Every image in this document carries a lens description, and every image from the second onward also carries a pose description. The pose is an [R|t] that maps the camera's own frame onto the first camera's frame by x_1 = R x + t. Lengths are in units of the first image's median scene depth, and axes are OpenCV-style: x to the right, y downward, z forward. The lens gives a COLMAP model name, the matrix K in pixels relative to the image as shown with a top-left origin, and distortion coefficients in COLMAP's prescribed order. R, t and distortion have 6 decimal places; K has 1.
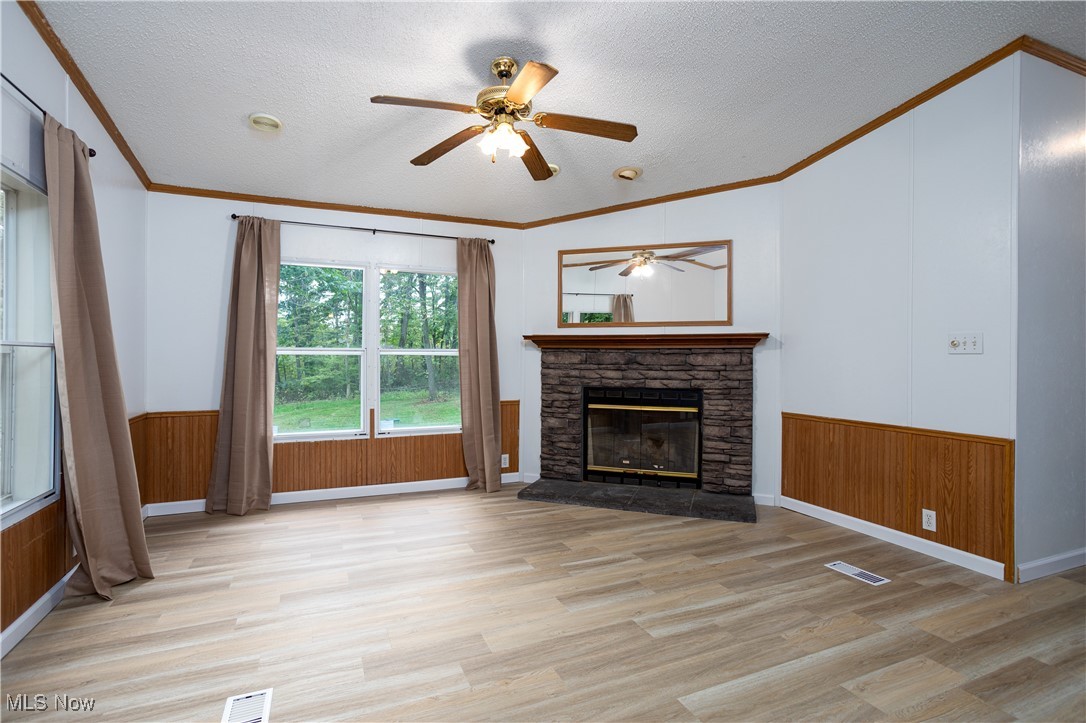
lens RADIAL K [[528.2, 0, 544.3], [0, 528.2, 359.1], [0, 0, 1]] dist [-0.004100, 0.000067]
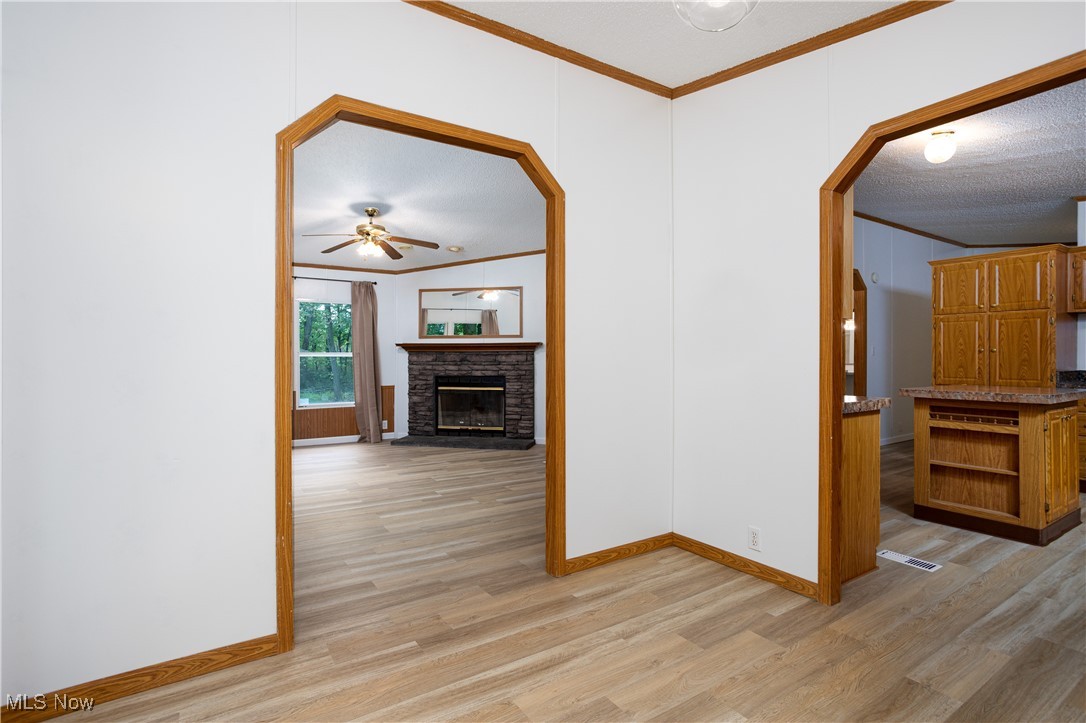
lens RADIAL K [[528.2, 0, 538.9], [0, 528.2, 360.8], [0, 0, 1]] dist [-0.004100, 0.000067]
pose [[0.987999, -0.006310, 0.154332, 0.138376], [0.006274, 0.999980, 0.000720, 0.007942], [-0.154334, 0.000257, 0.988019, -0.614193]]
